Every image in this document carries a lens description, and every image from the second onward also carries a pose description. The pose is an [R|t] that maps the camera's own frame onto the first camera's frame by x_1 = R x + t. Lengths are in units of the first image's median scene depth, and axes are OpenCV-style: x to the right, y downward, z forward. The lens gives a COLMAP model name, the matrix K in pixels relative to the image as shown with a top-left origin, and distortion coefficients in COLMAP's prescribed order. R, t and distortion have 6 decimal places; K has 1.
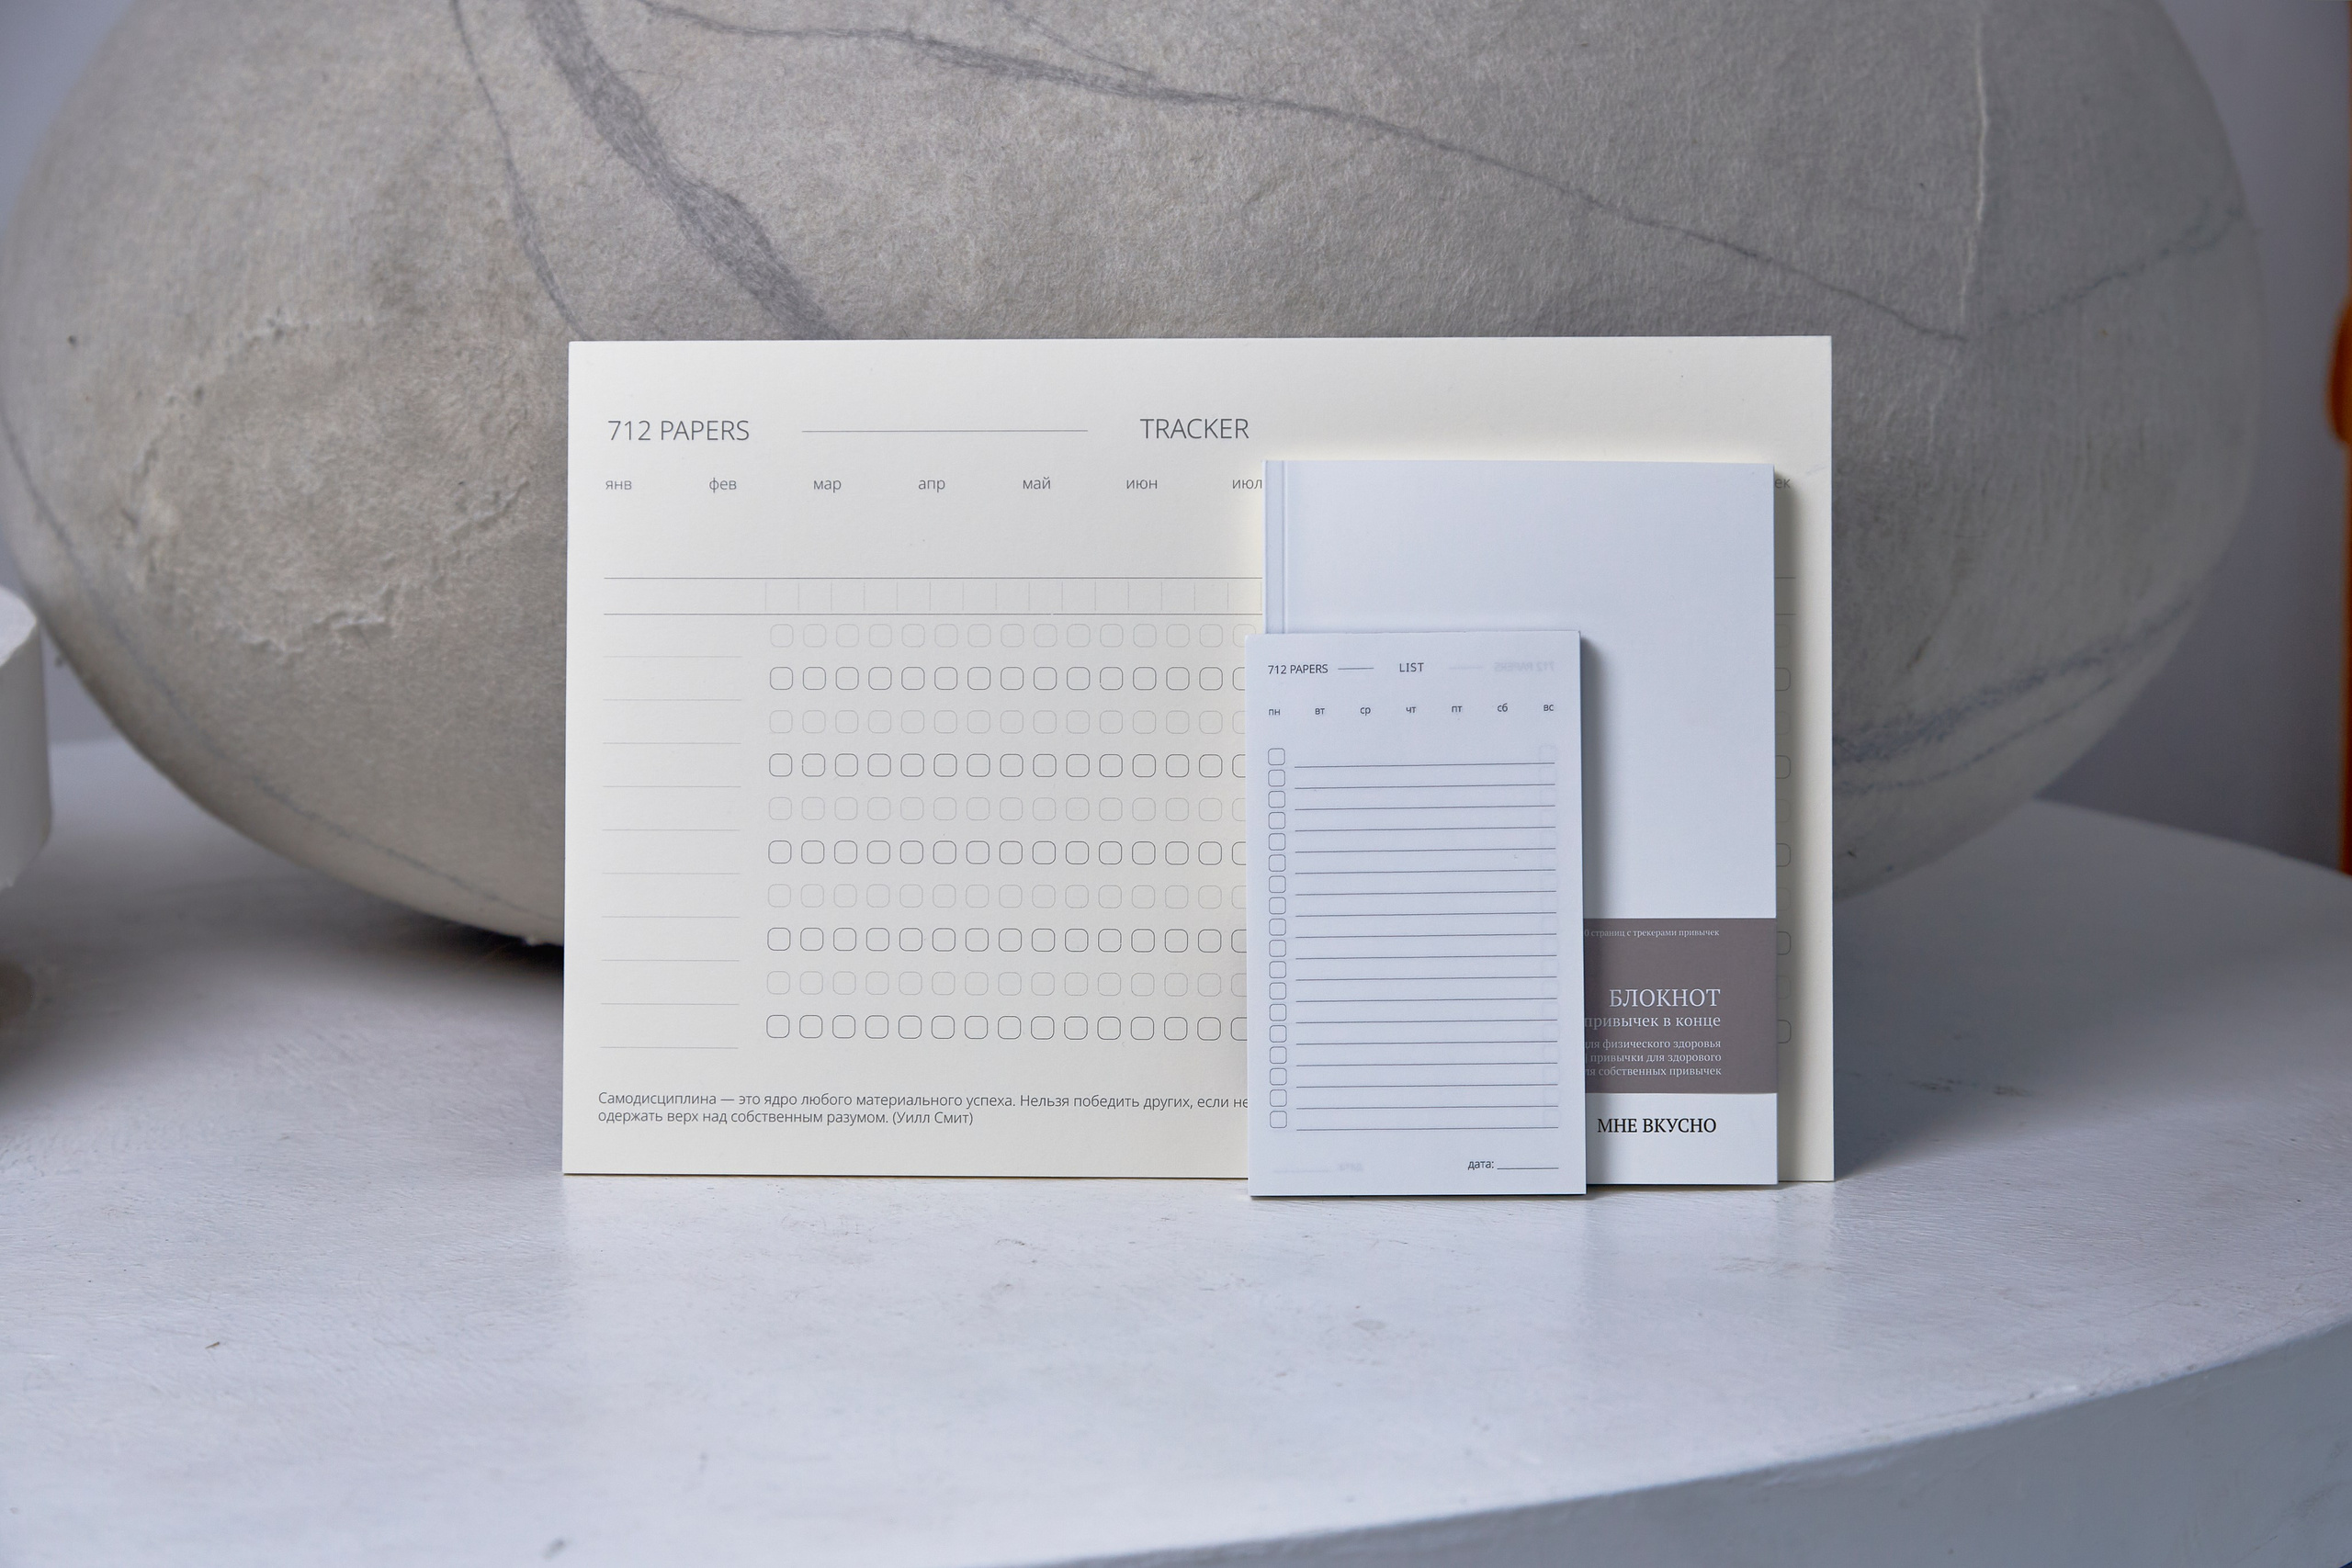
lens RADIAL K [[4673.8, 0, 1175.3], [0, 4673.8, 807.4], [0, 0, 1]] dist [-0.078054, 0.000000]
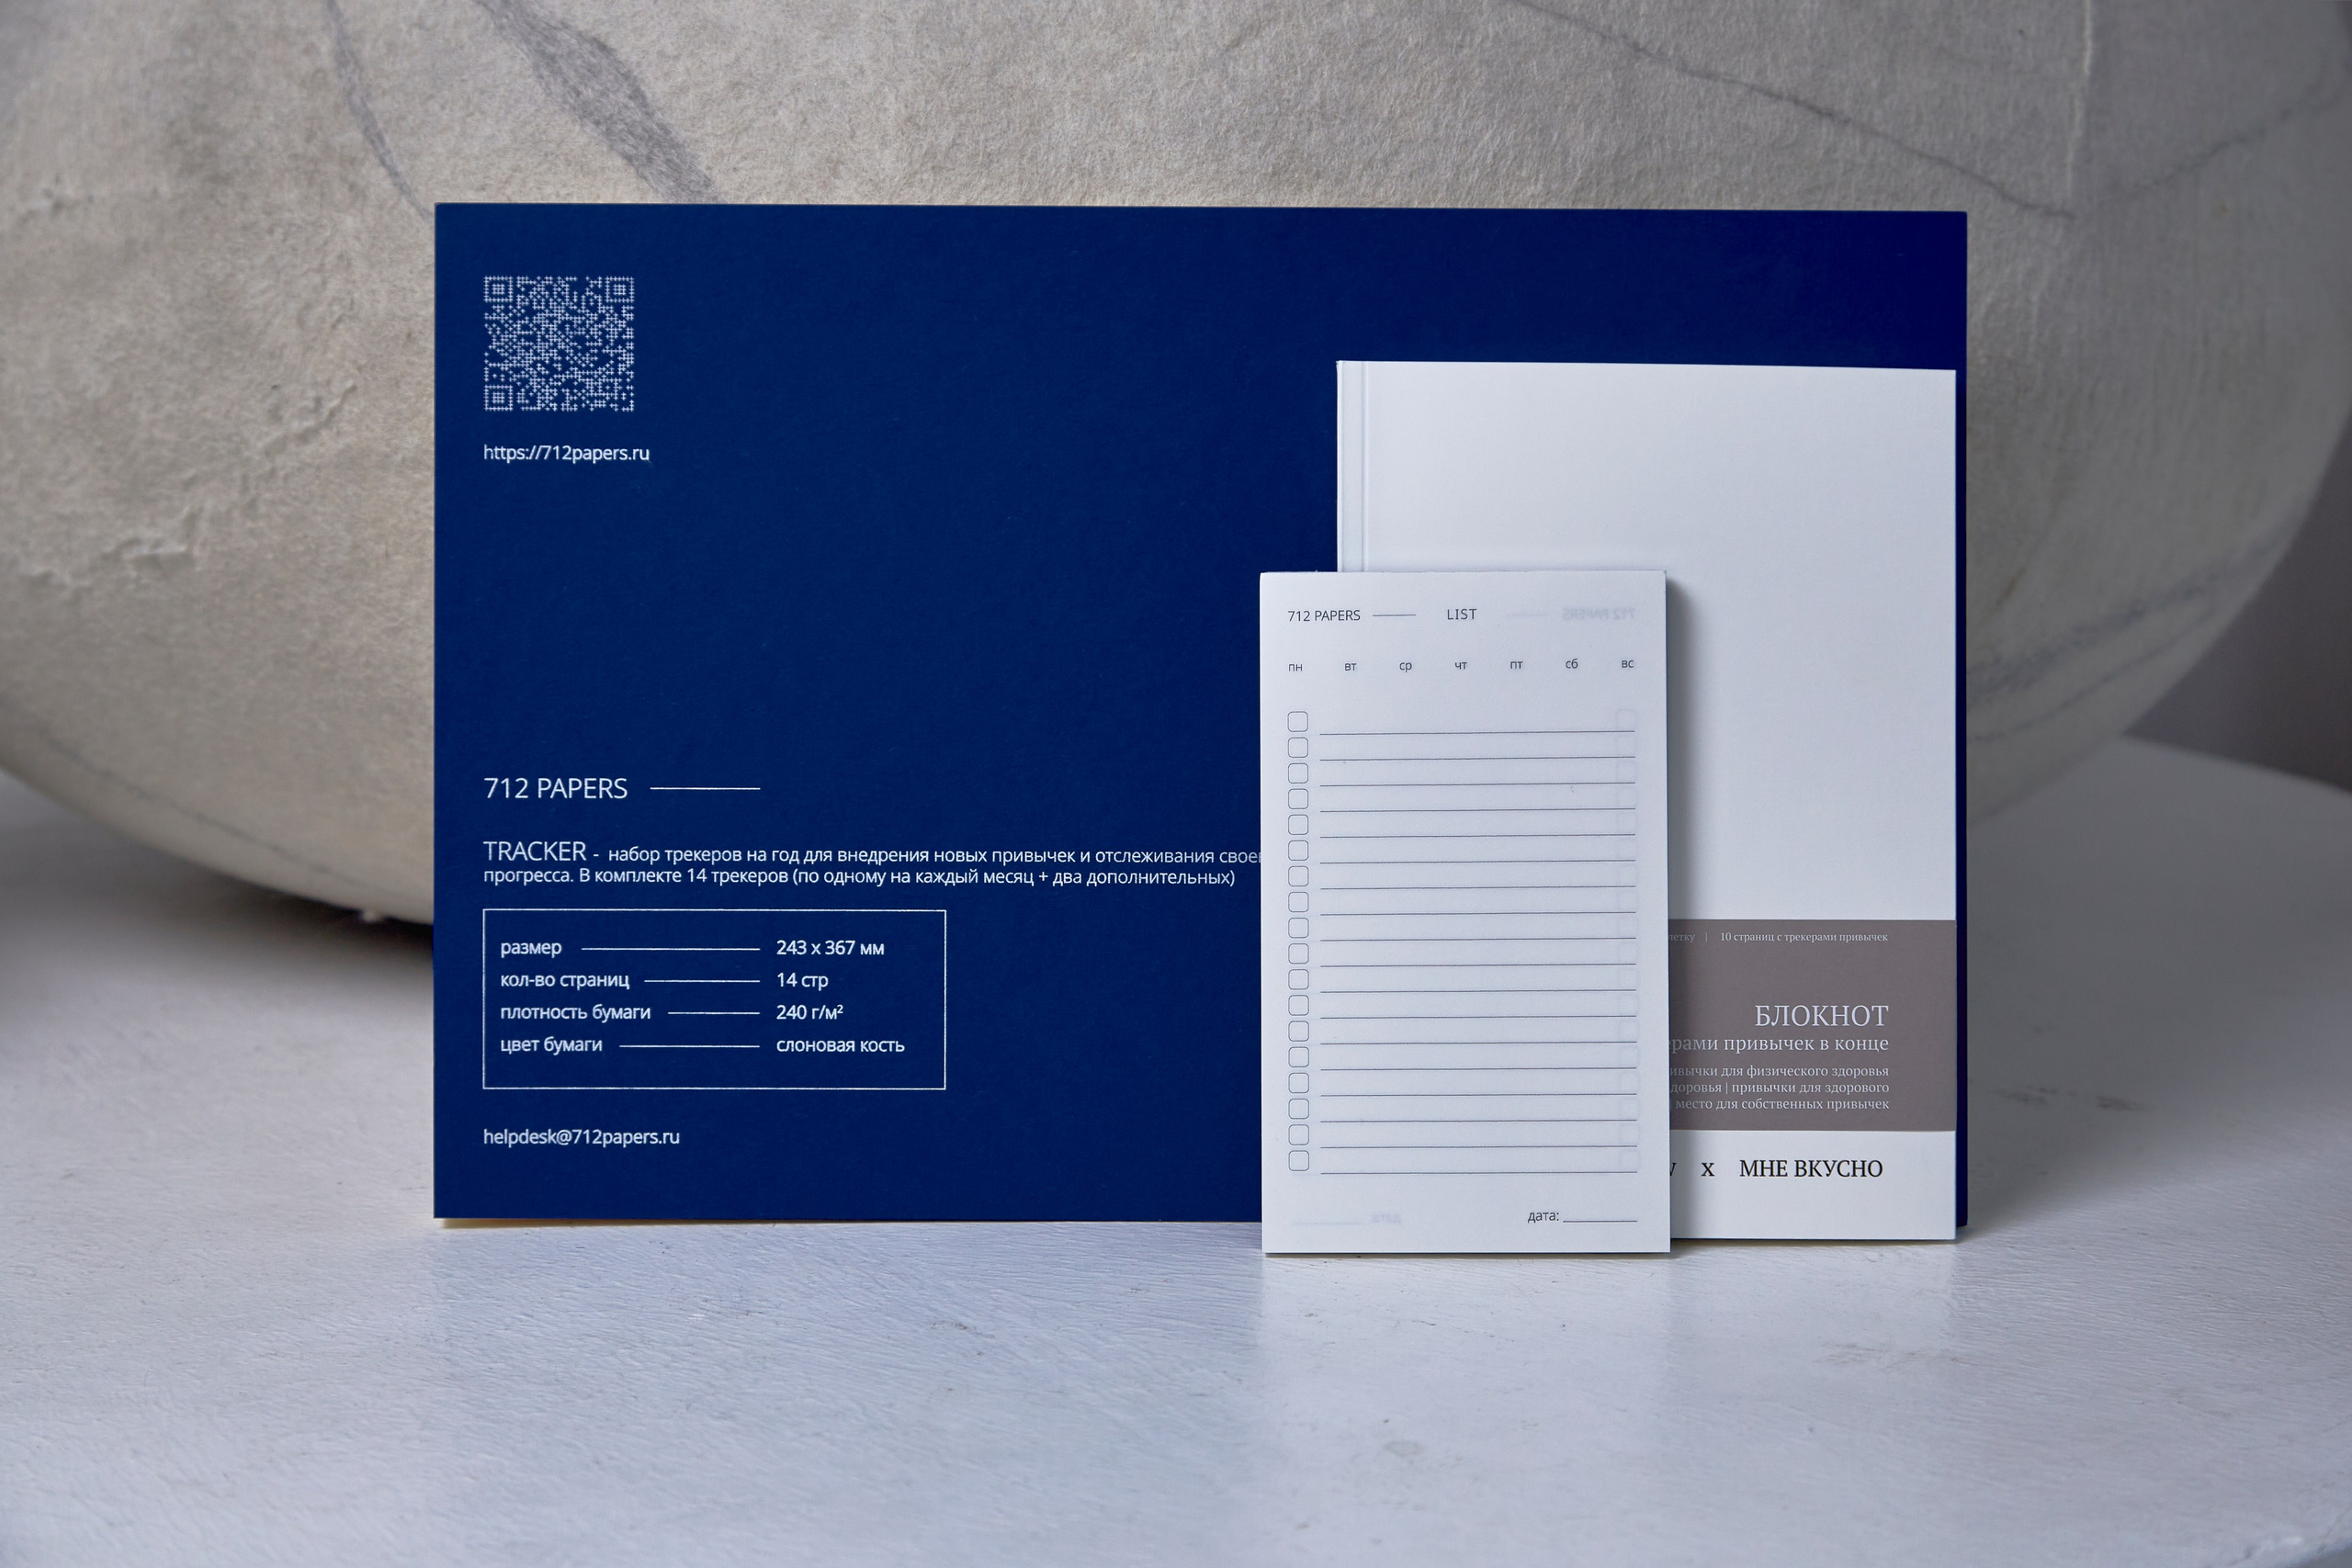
lens RADIAL K [[4532.2, 0, 1193.2], [0, 4532.2, 780.2], [0, 0, 1]] dist [-0.079737, 0.000000]
pose [[0.999357, -0.003052, 0.035711, -0.018615], [0.002060, 0.999611, 0.027802, -0.021733], [-0.035782, -0.027711, 0.998975, 0.189972]]
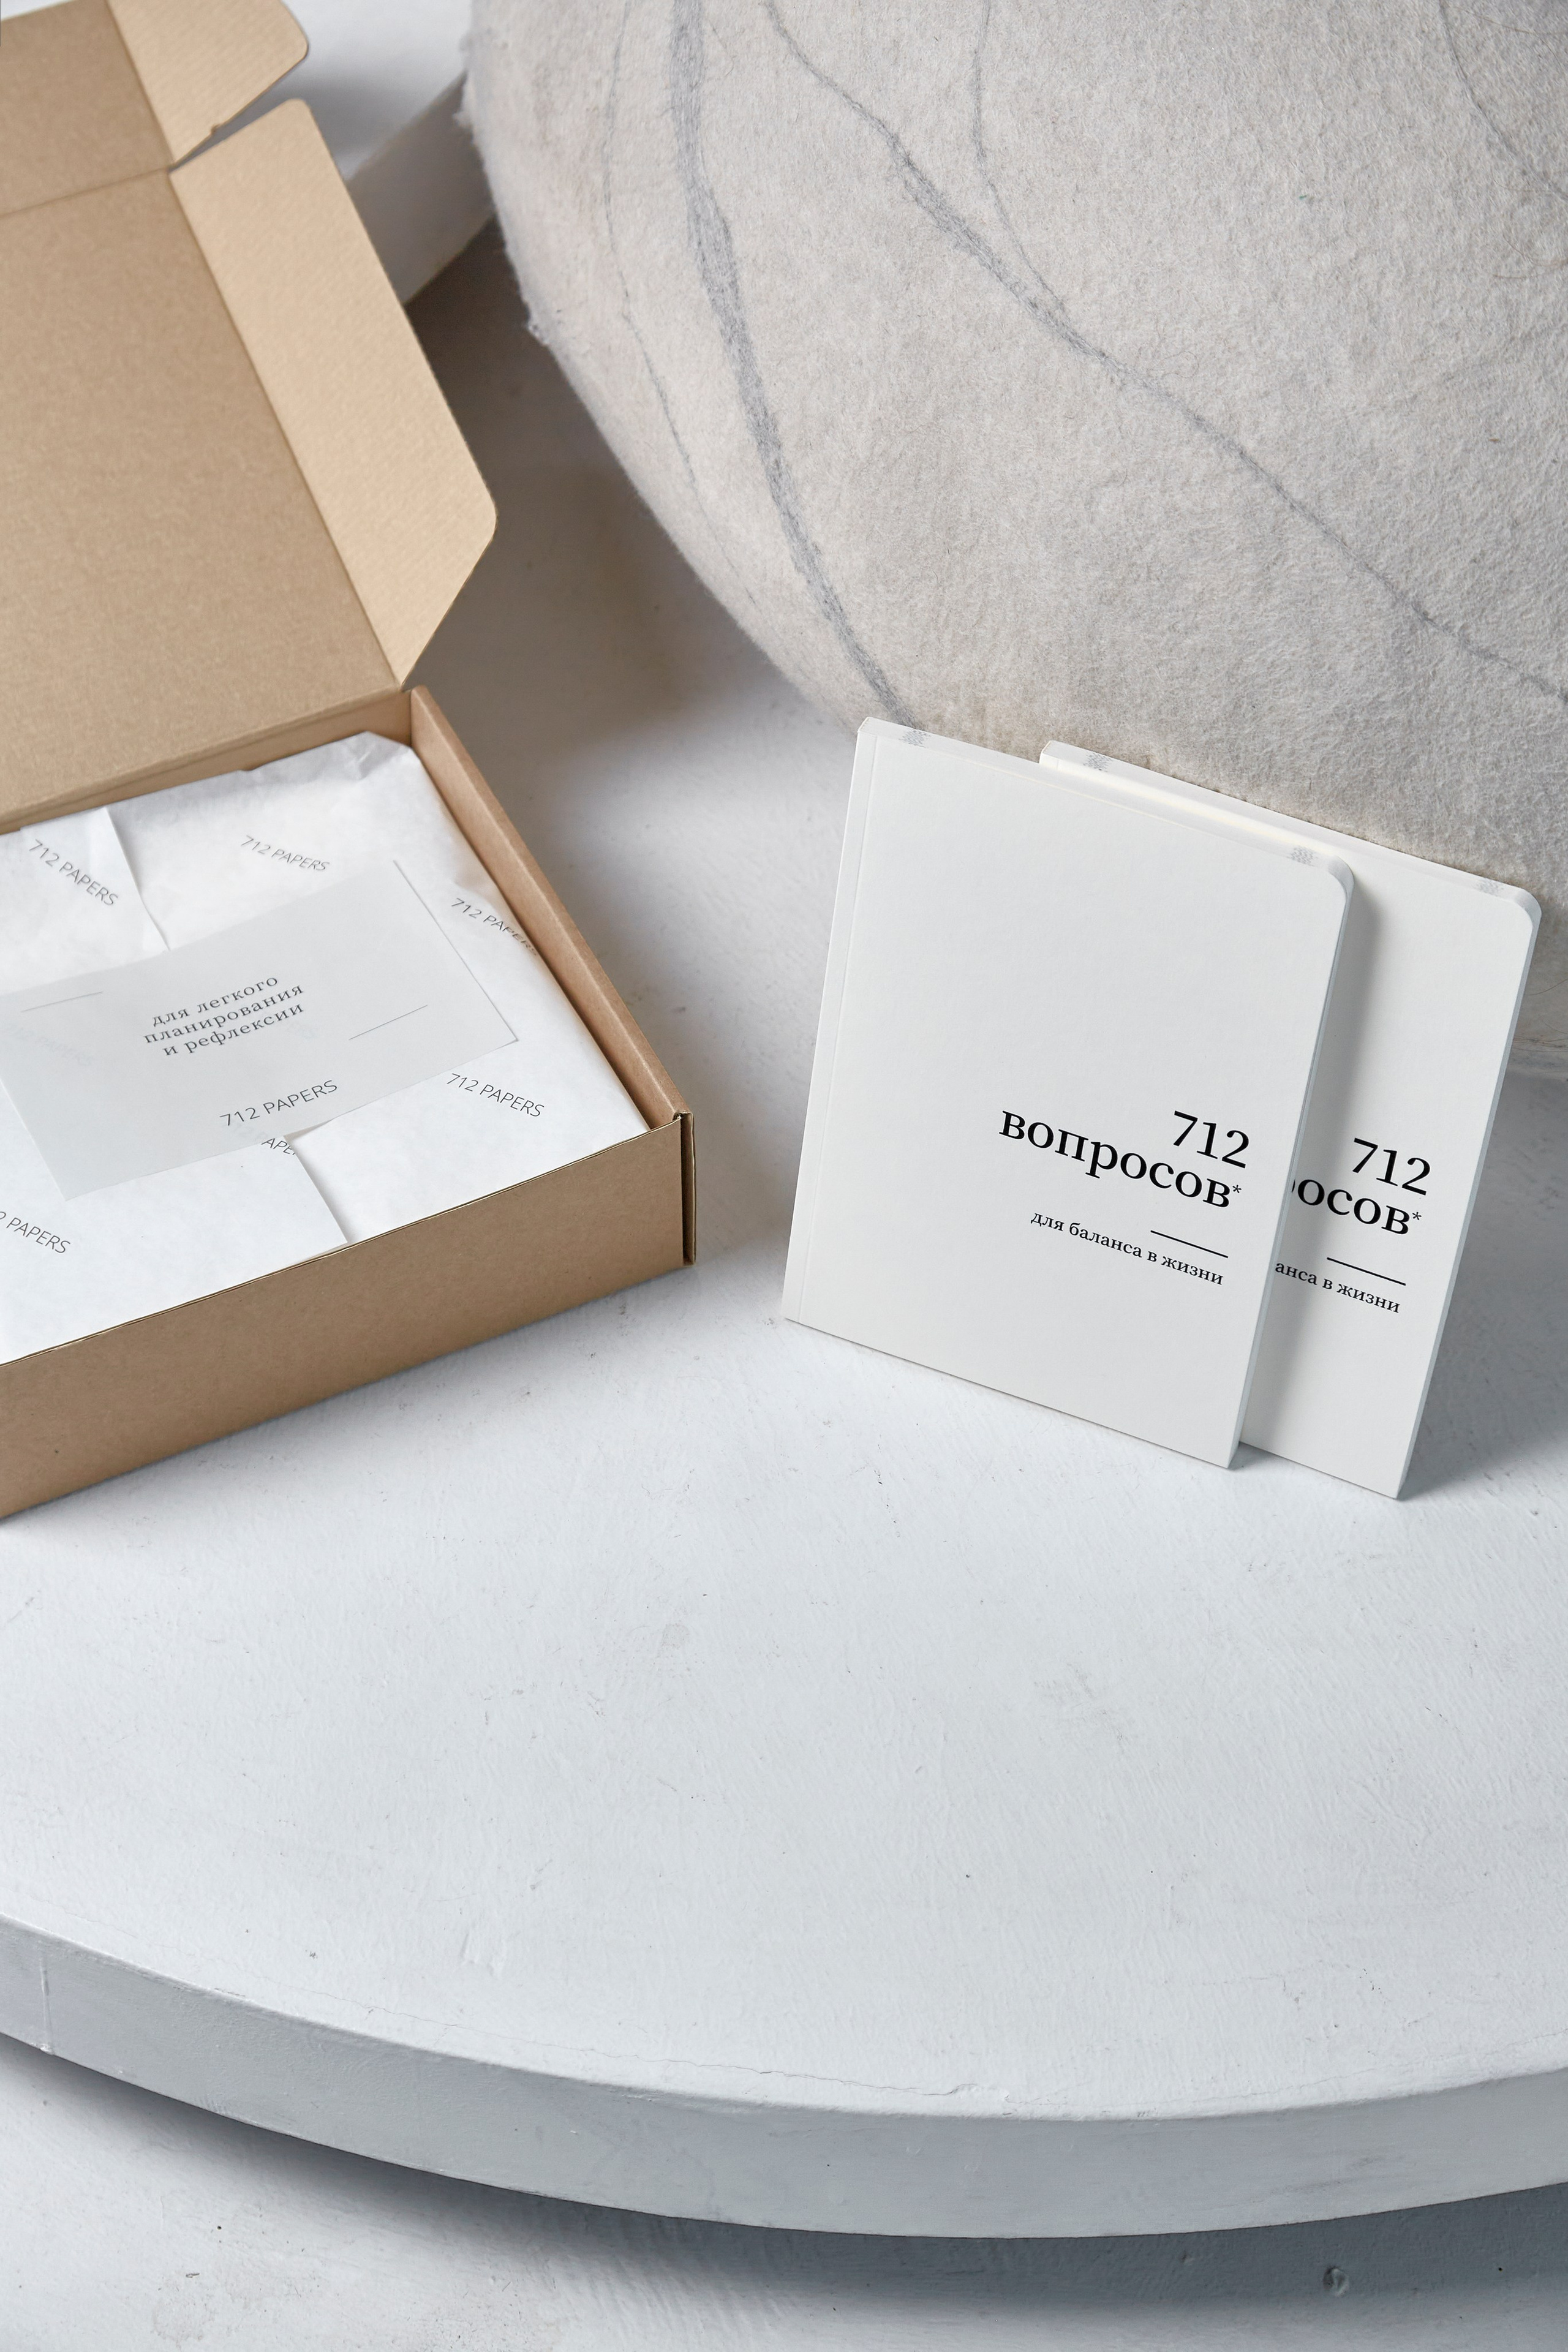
lens RADIAL K [[4532.6, 0, 776.8], [0, 4532.6, 1186.2], [0, 0, 1]] dist [-0.079737, 0.000000]
pose [[0.788324, 0.466967, -0.400609, 0.386078], [-0.107287, 0.745478, 0.657839, -0.600937], [0.605834, -0.475610, 0.637777, 0.296654]]
